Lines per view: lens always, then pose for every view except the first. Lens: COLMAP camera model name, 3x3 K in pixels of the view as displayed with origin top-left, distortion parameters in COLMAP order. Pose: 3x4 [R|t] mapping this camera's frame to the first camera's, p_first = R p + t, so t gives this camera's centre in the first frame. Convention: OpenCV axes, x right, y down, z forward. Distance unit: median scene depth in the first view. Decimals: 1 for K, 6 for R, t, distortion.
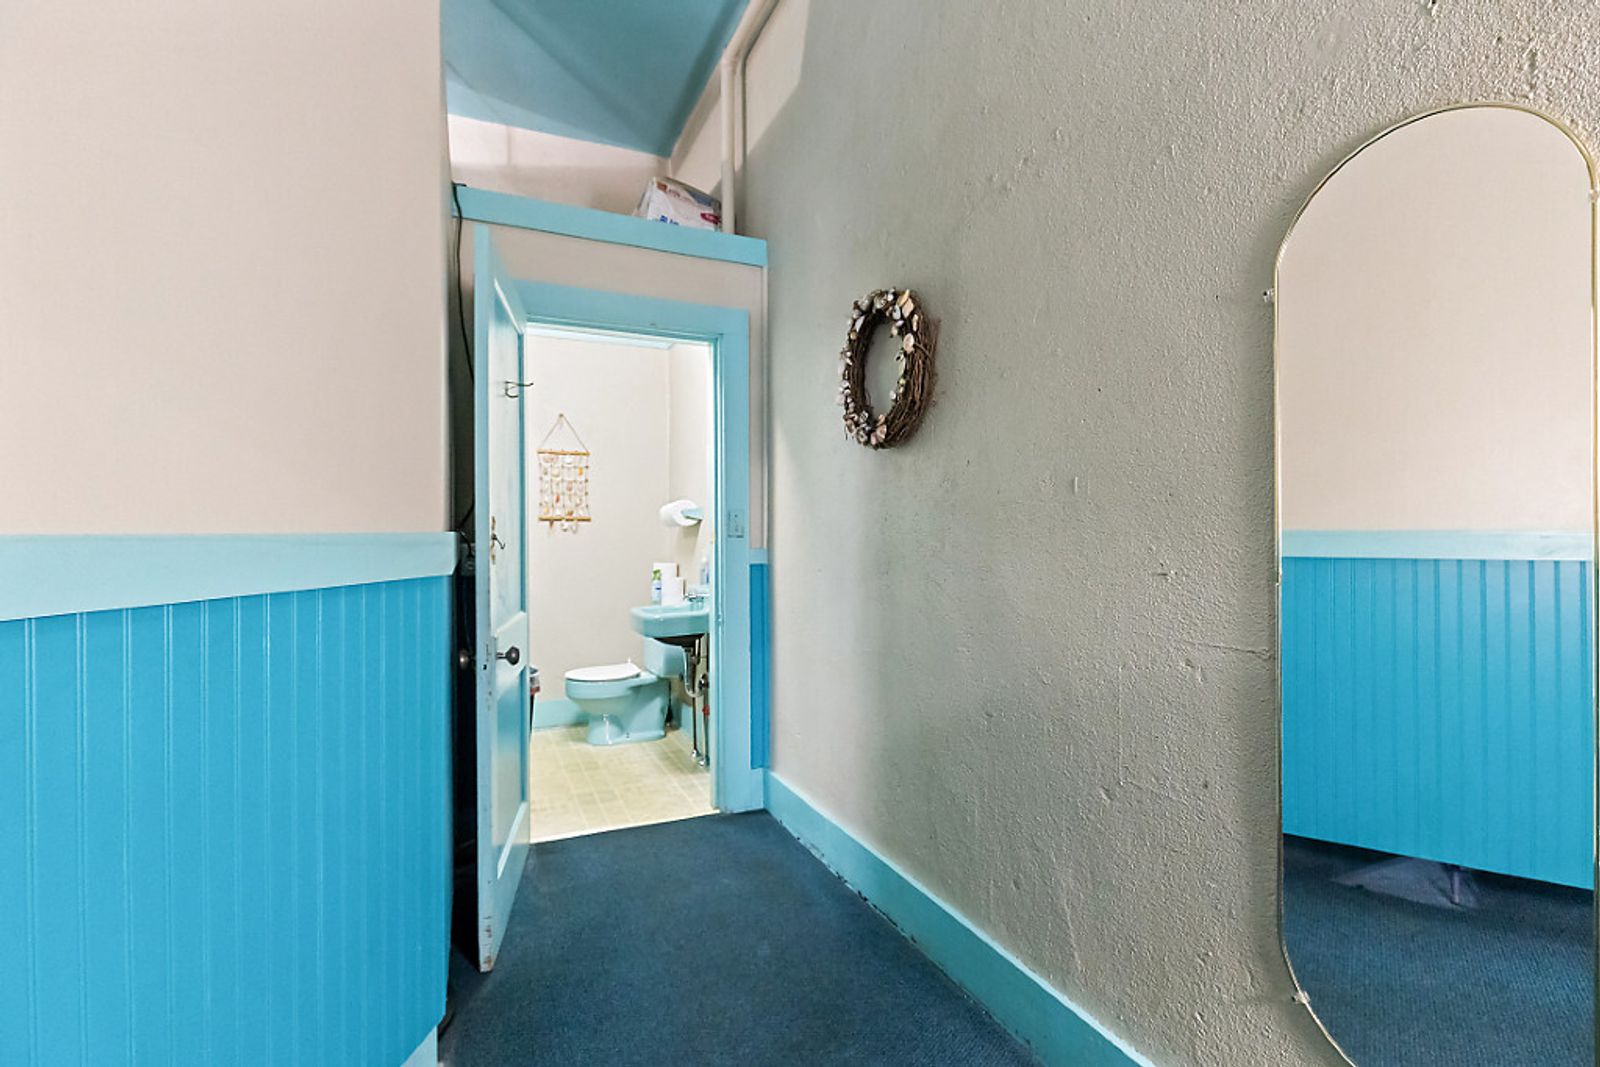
lens RADIAL K [[727.6, 0, 808.0], [0, 727.6, 526.6], [0, 0, 1]] dist [0.000743, -0.000294]
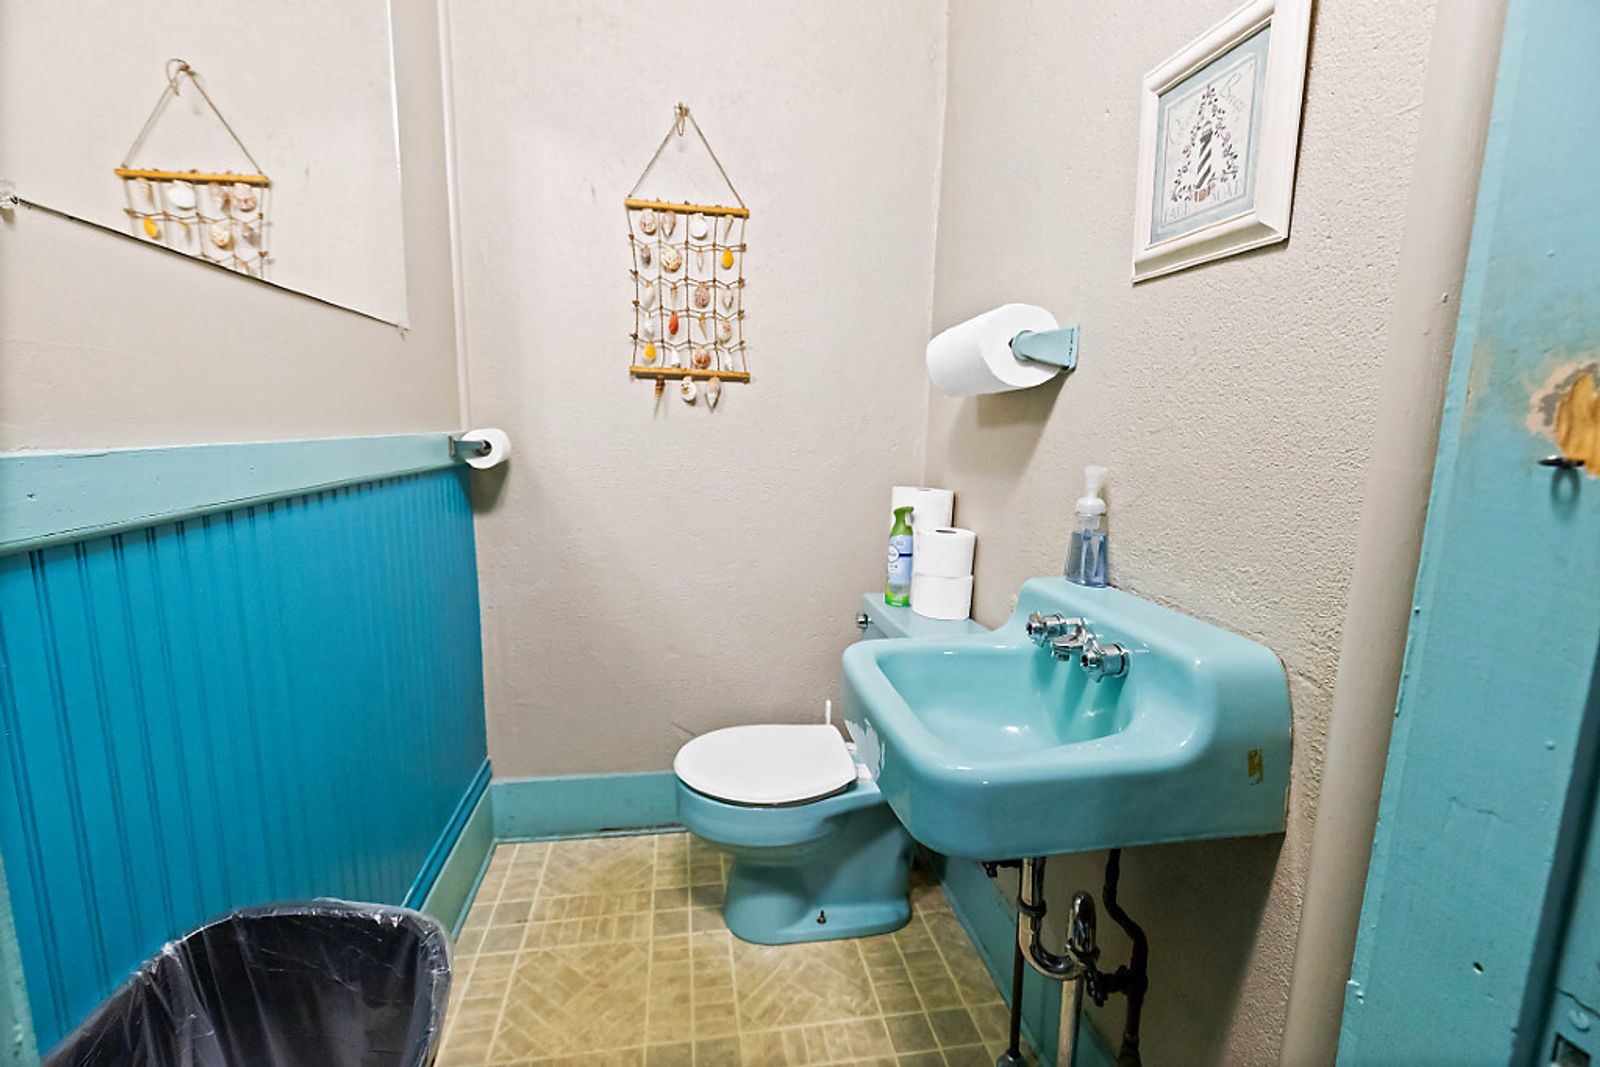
lens RADIAL K [[727.6, 0, 808.0], [0, 727.6, 526.6], [0, 0, 1]] dist [0.000743, -0.000294]
pose [[0.963770, 0.062067, -0.259412, -0.154104], [-0.024870, 0.989224, 0.144284, 0.014019], [0.265572, -0.132605, 0.954928, 0.605343]]
